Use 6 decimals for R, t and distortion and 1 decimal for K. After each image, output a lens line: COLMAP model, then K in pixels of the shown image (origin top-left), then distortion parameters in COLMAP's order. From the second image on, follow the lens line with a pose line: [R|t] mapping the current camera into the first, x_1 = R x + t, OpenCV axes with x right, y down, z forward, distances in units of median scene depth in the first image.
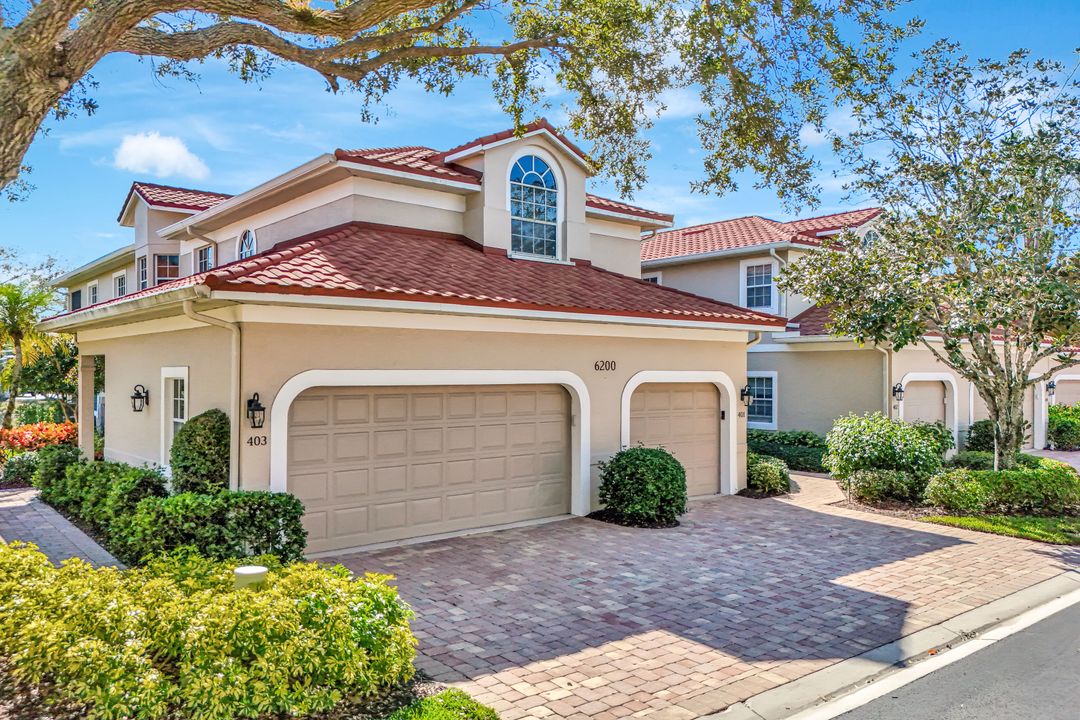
lens RADIAL K [[786.3, 0, 540.0], [0, 786.3, 360.0], [0, 0, 1]] dist [0.002056, 0.000413]
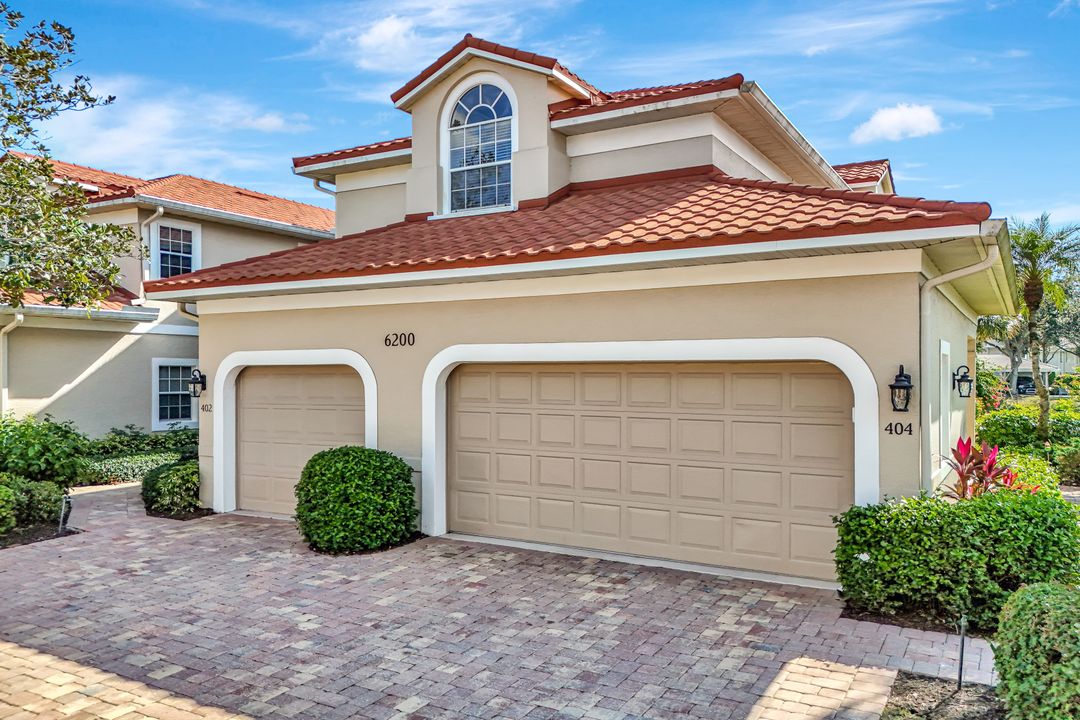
lens RADIAL K [[786.3, 0, 540.0], [0, 786.3, 360.0], [0, 0, 1]] dist [0.002056, 0.000413]
pose [[0.338241, -0.000800, -0.941059, 0.728677], [0.021050, 0.999756, 0.006716, 0.020773], [0.940824, -0.022081, 0.338175, 0.721586]]
